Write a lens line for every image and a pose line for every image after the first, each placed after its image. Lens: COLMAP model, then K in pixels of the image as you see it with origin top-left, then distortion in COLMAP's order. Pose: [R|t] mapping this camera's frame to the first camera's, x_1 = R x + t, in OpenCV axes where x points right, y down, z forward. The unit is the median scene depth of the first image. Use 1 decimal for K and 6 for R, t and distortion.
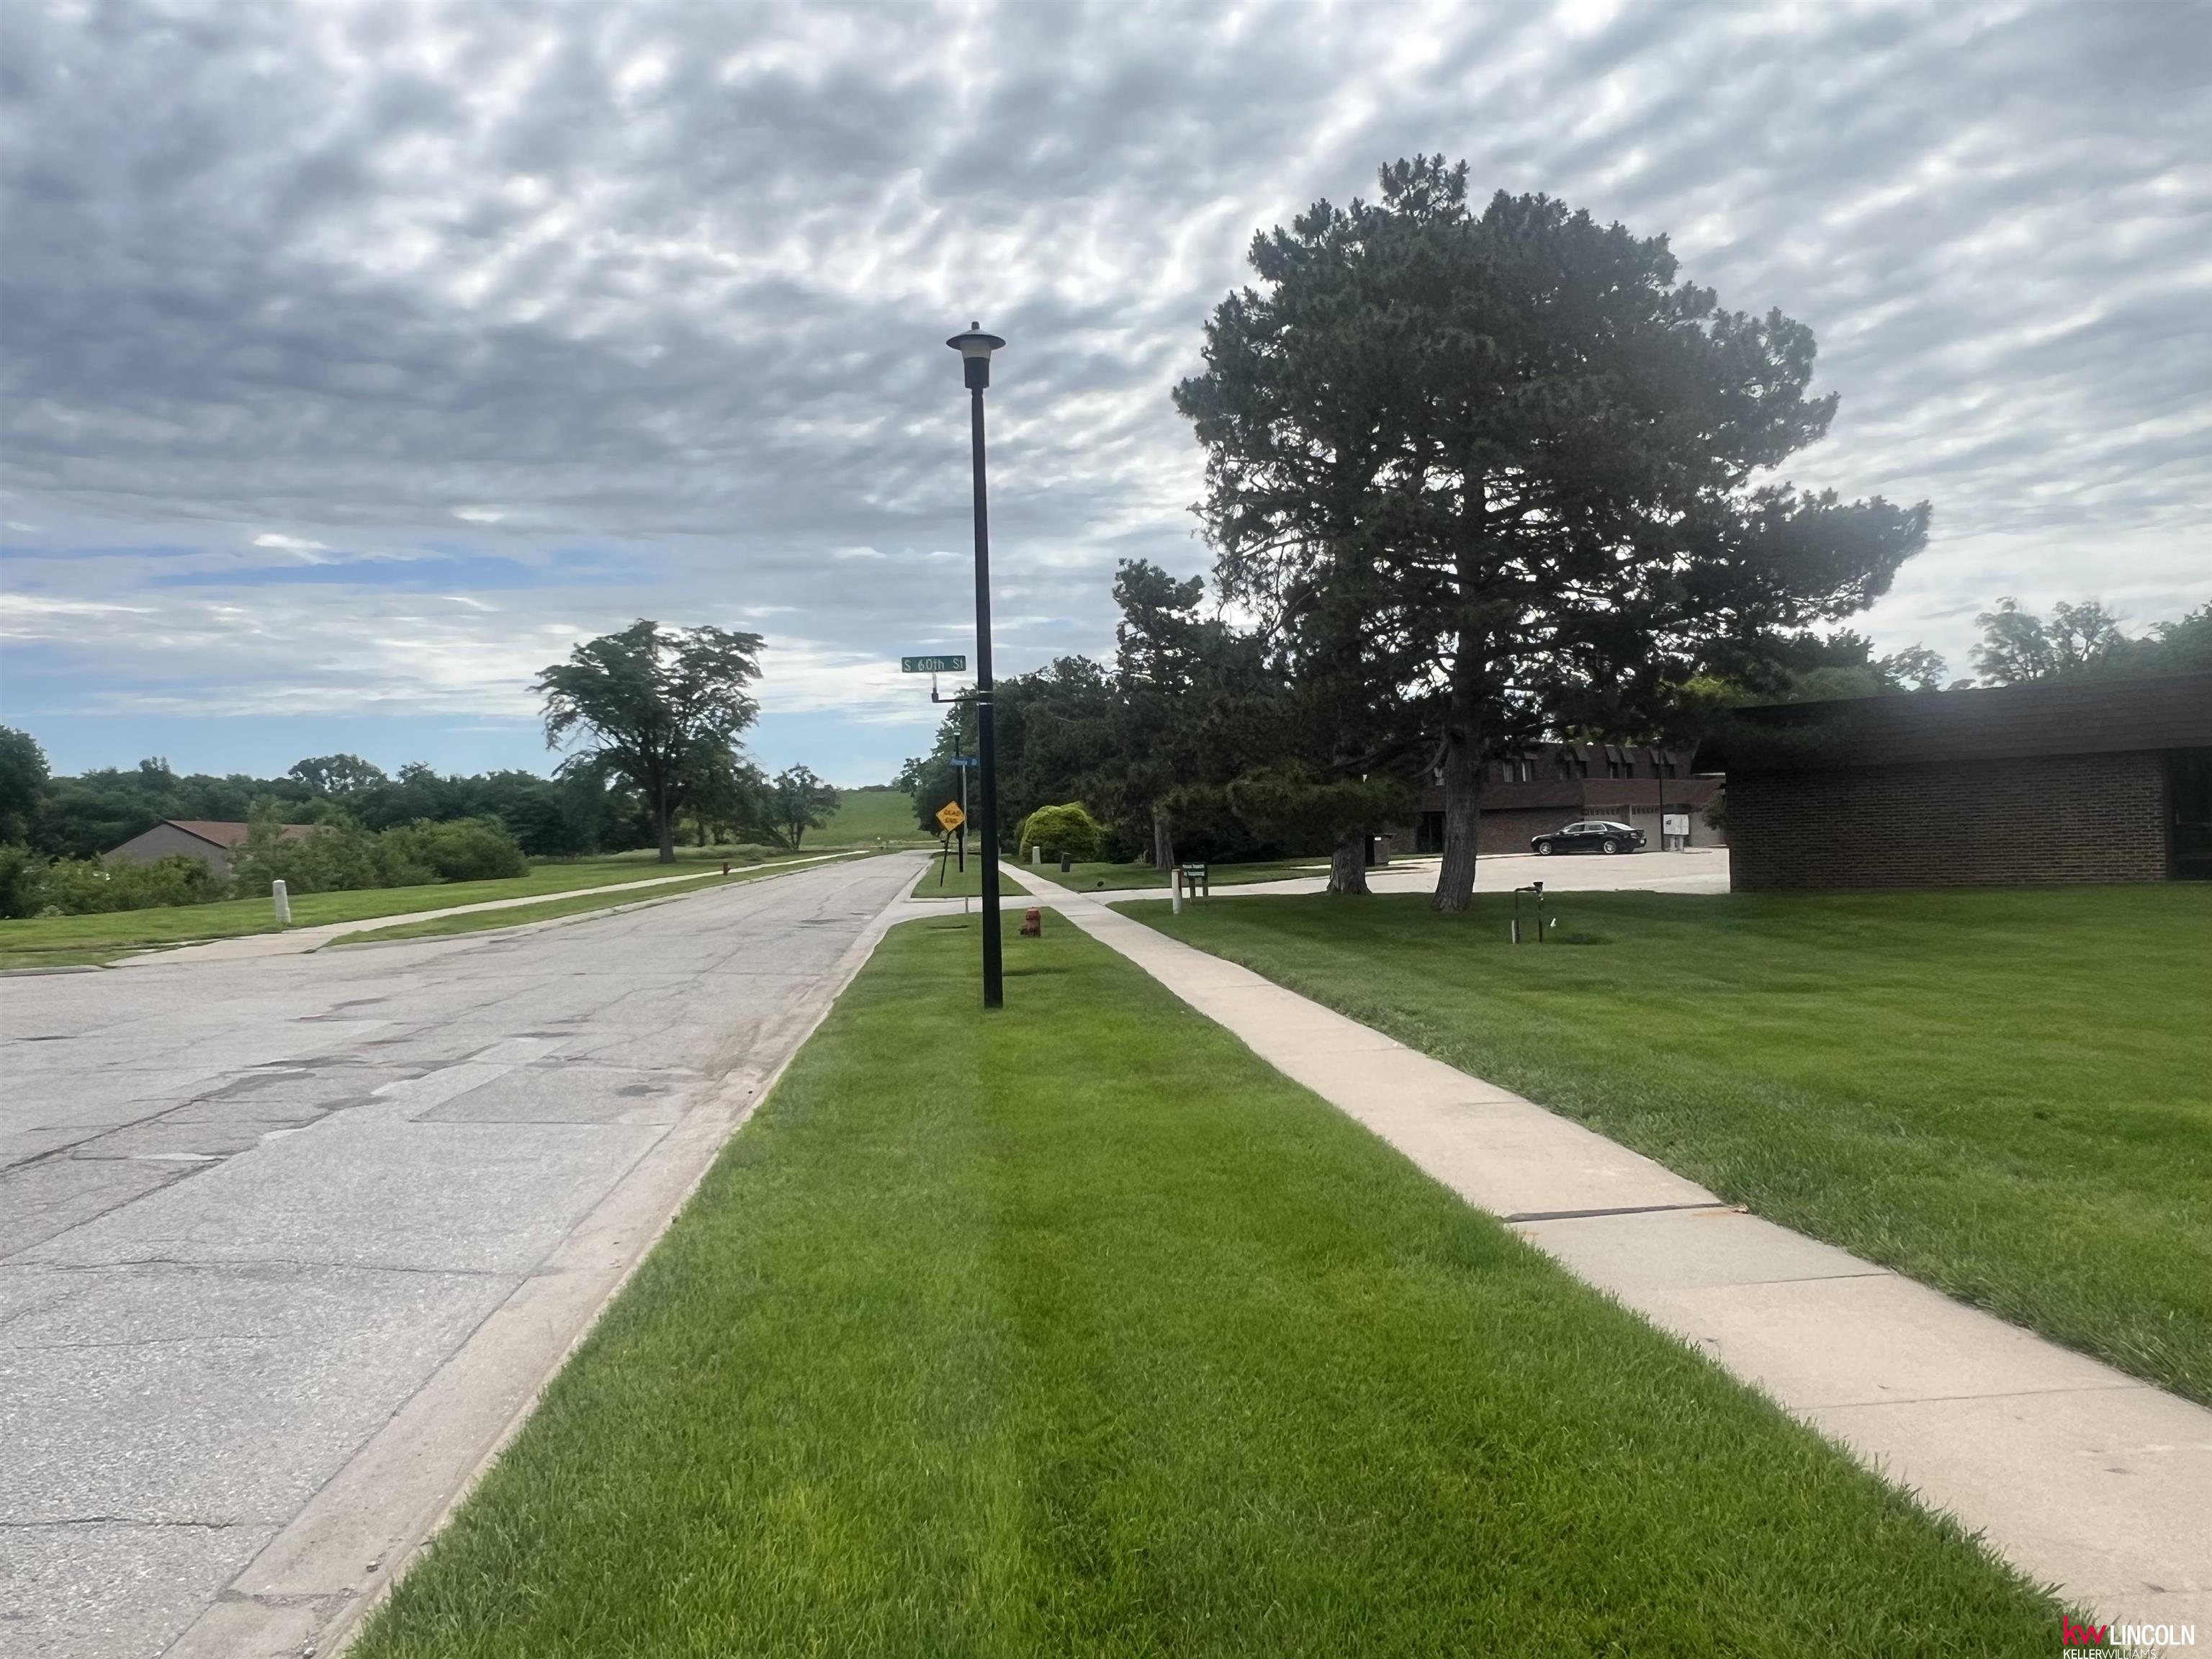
lens RADIAL K [[1616.3, 0, 1111.1], [0, 1616.3, 837.5], [0, 0, 1]] dist [-0.051568, 0.001336]
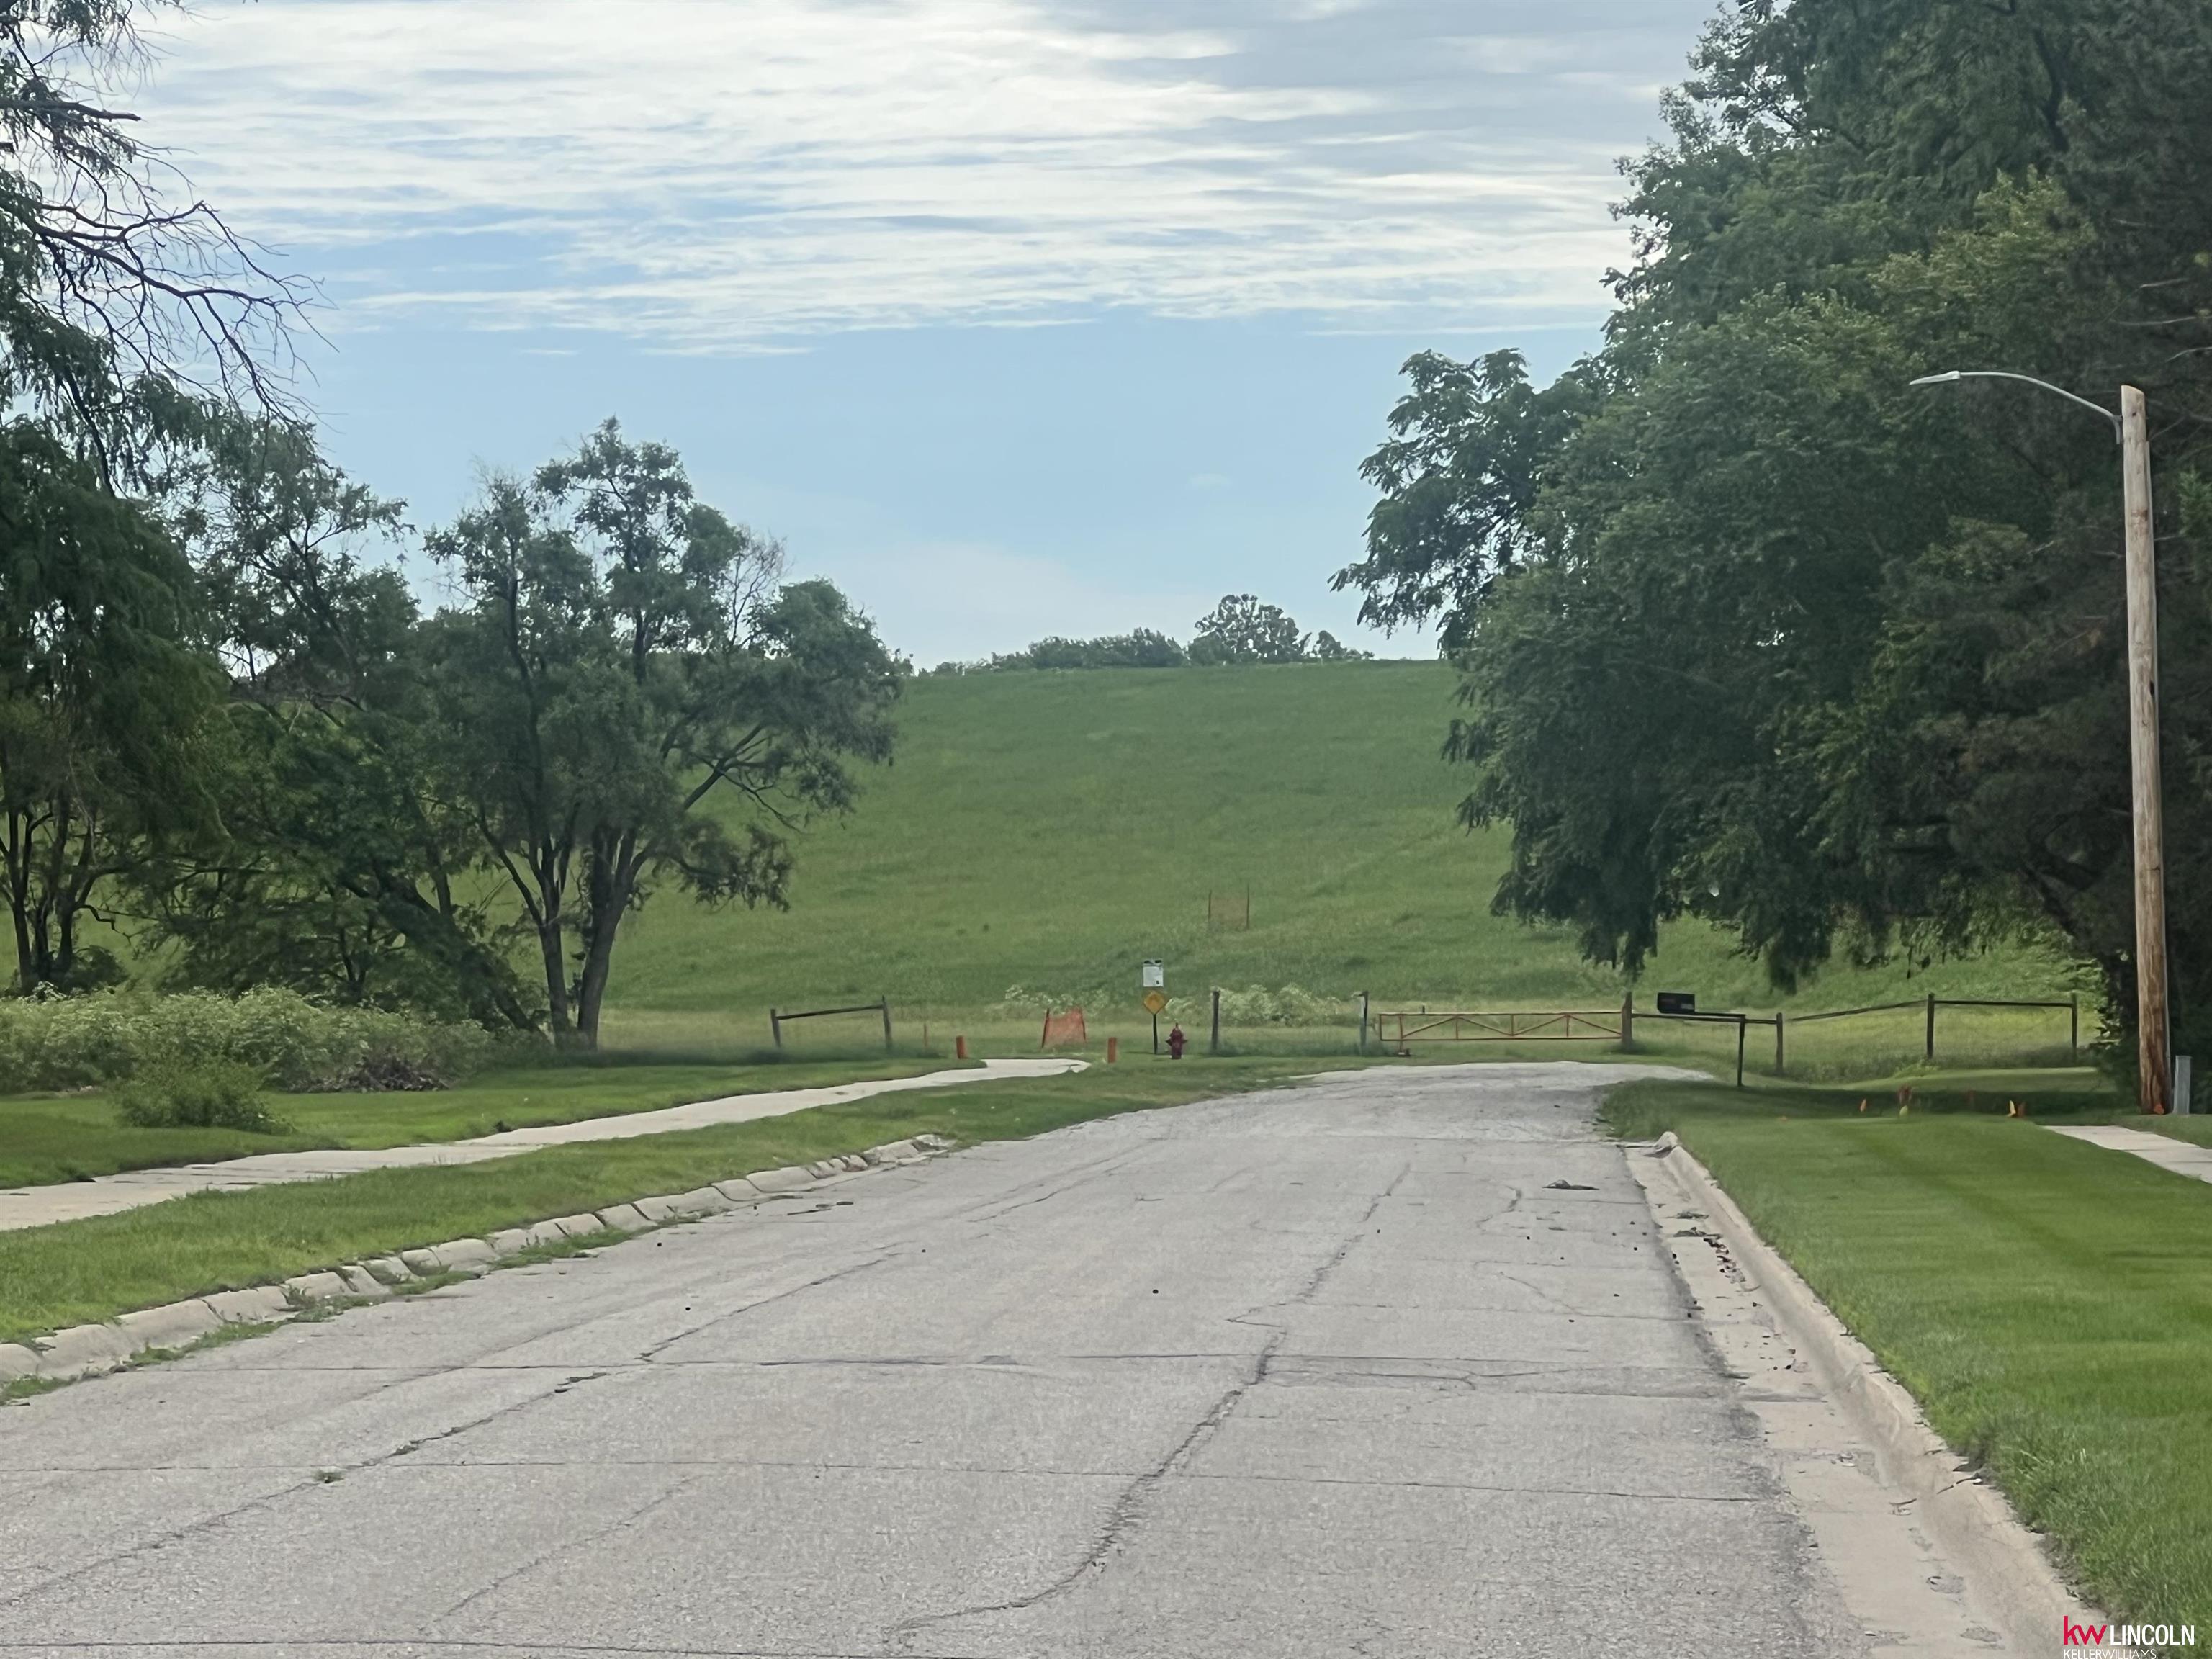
lens RADIAL K [[9928.5, 0, 1105.8], [0, 9928.5, 829.9], [0, 0, 1]] dist [-0.886211, 0.000000]
pose [[0.989493, 0.021065, -0.143038, -0.028086], [-0.023414, 0.999617, -0.014760, 0.001001], [0.142672, 0.017954, 0.989607, 0.161552]]
